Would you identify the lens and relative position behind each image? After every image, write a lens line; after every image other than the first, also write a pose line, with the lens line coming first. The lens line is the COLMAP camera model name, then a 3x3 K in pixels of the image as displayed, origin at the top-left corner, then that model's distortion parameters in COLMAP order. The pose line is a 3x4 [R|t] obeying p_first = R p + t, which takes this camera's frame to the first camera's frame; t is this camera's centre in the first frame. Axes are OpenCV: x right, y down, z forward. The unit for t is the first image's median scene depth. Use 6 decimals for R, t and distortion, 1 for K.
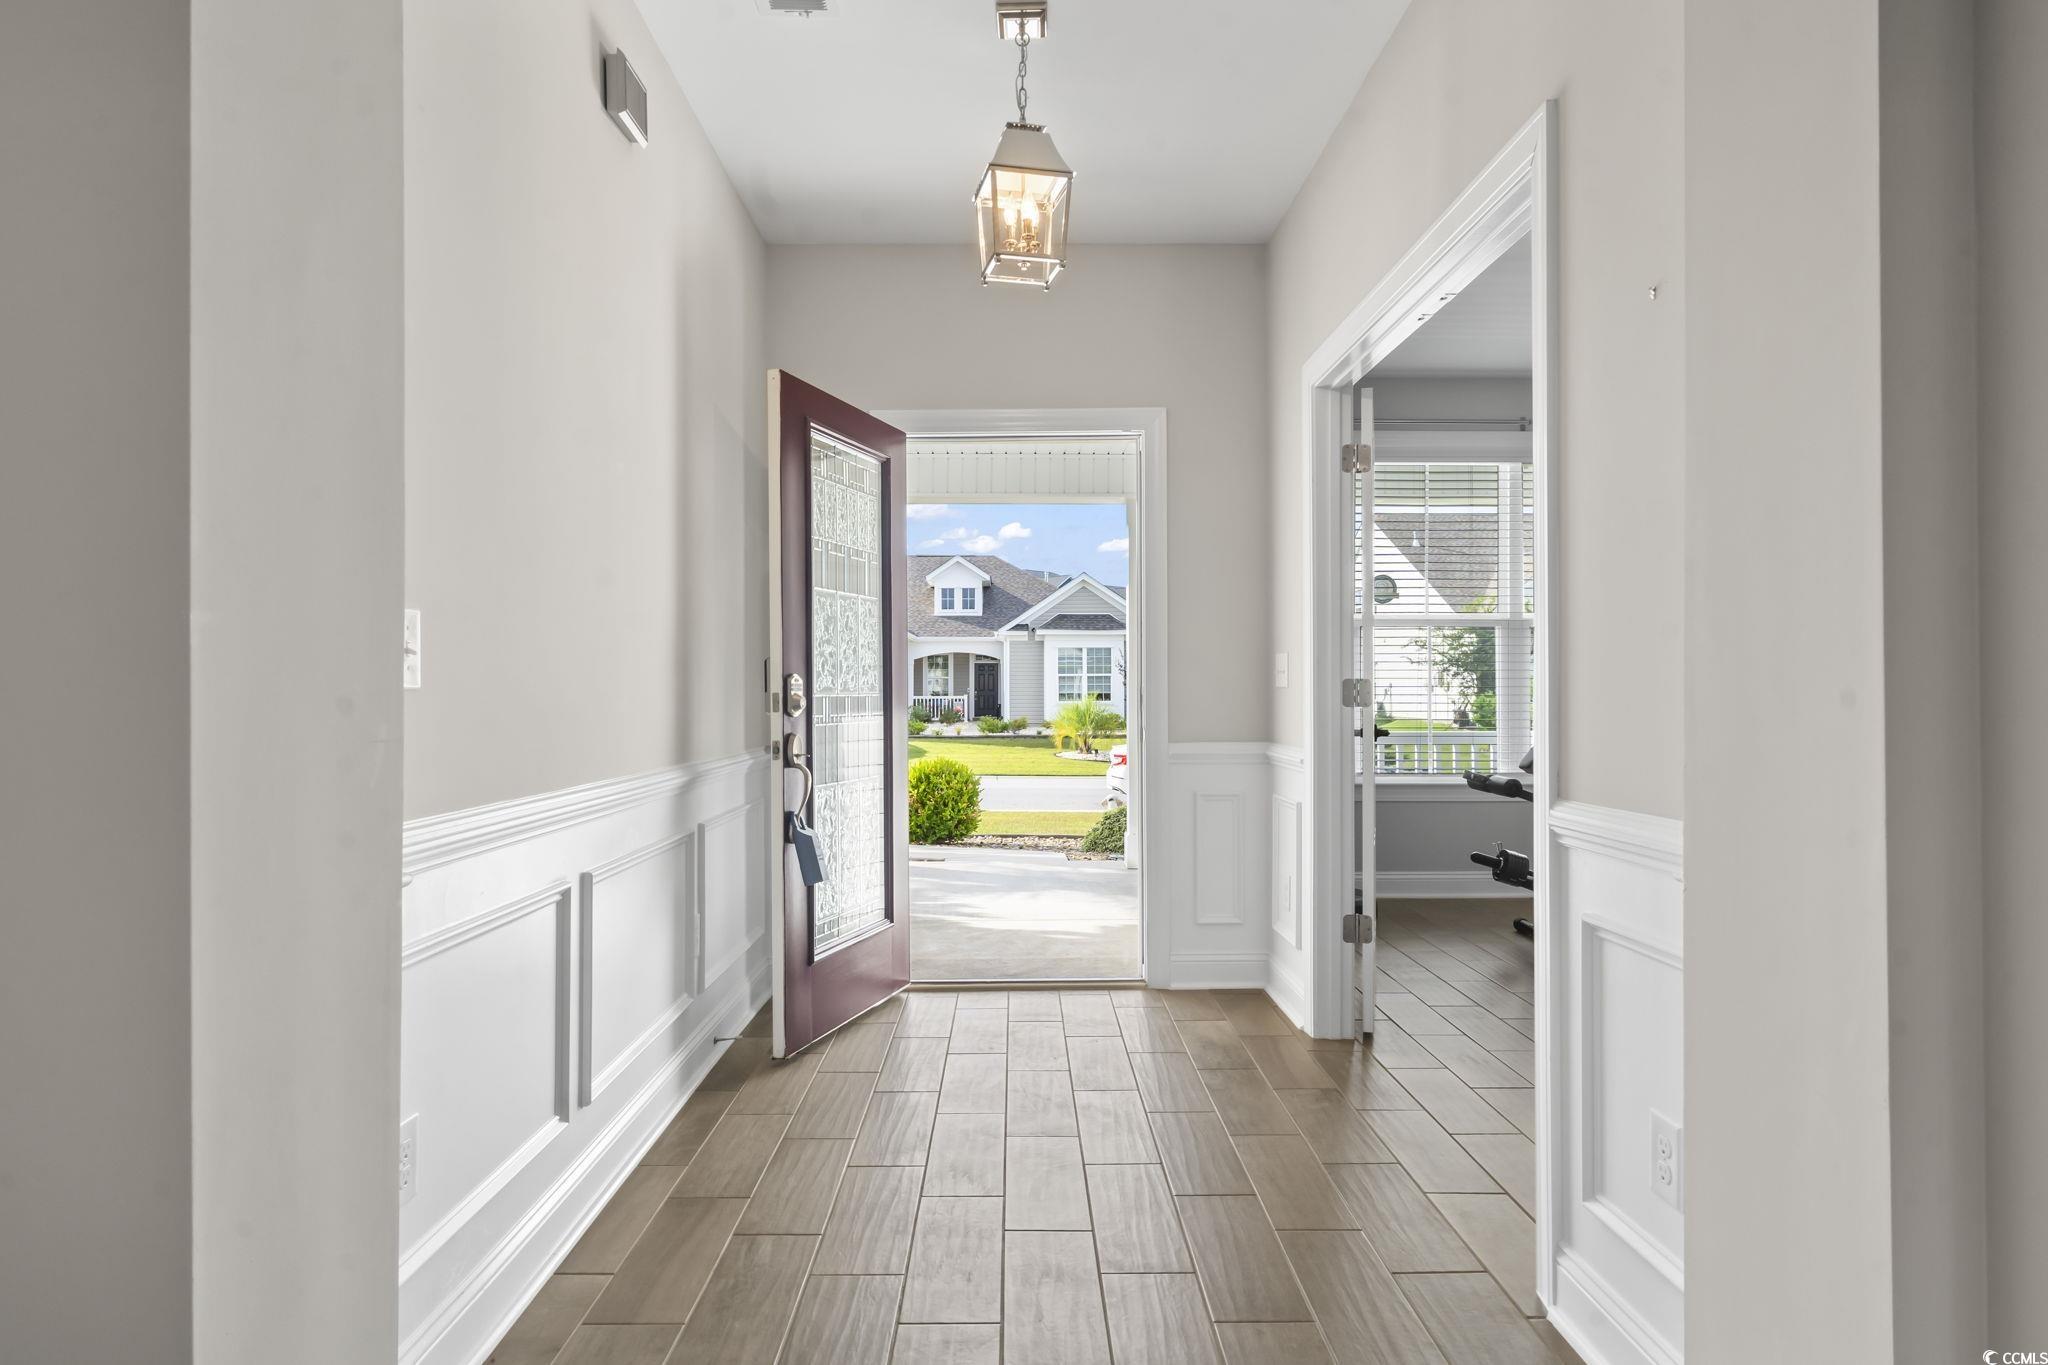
lens RADIAL K [[1203.1, 0, 1022.8], [0, 1203.1, 691.4], [0, 0, 1]] dist [-0.002077, -0.000689]
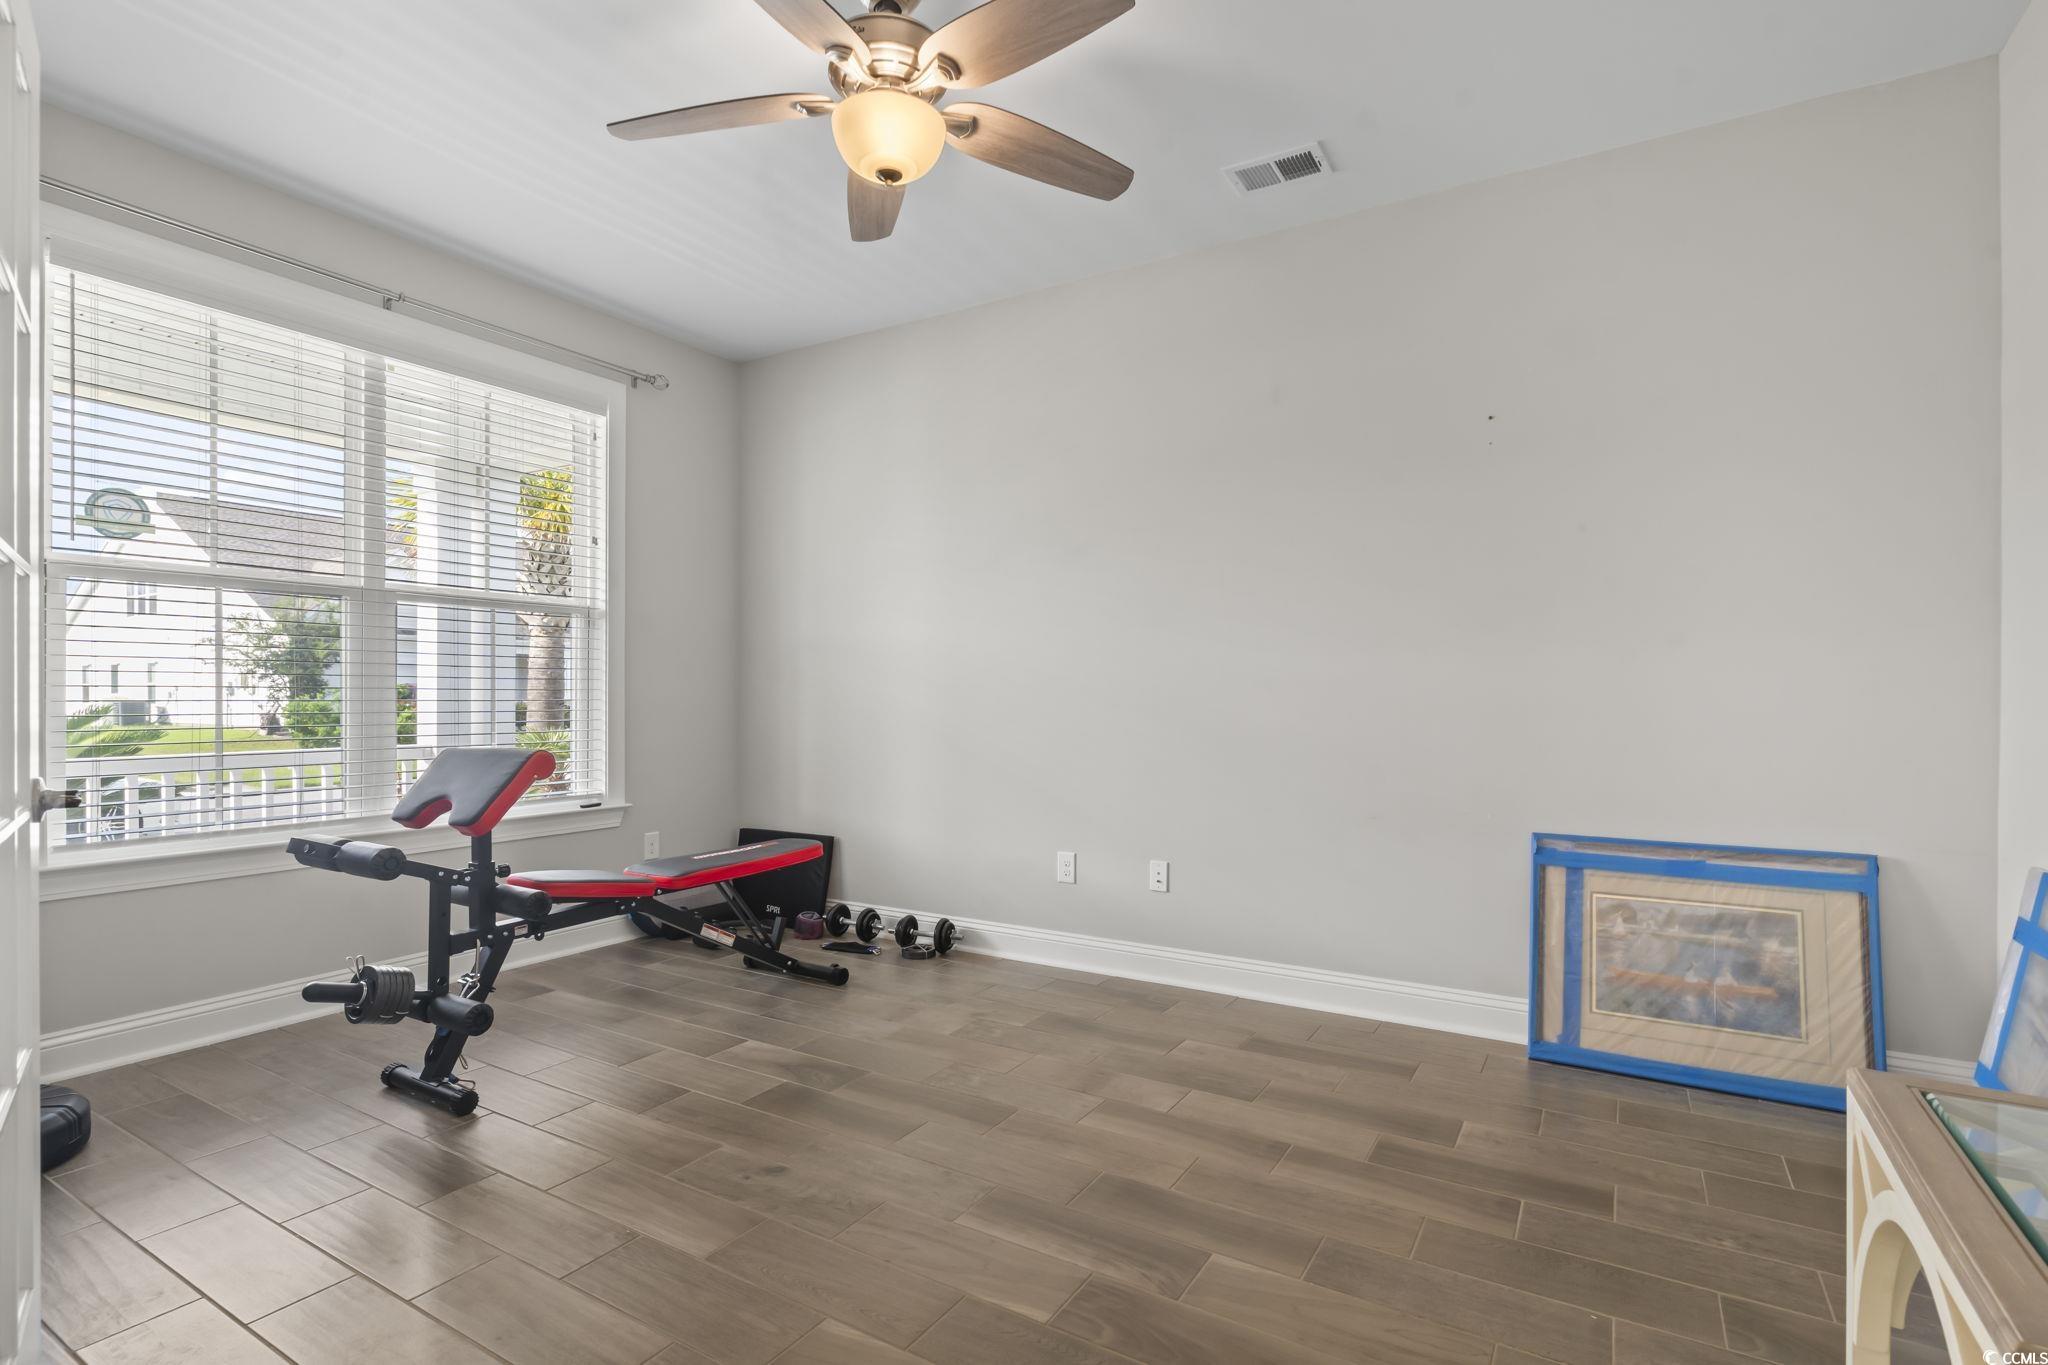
lens RADIAL K [[978.5, 0, 1024.0], [0, 978.5, 682.5], [0, 0, 1]] dist [0.001878, 0.000604]
pose [[0.534826, 0.012112, 0.844875, 0.054323], [-0.001134, 0.999907, -0.013617, 0.000432], [-0.844961, 0.006325, 0.534790, 0.154121]]
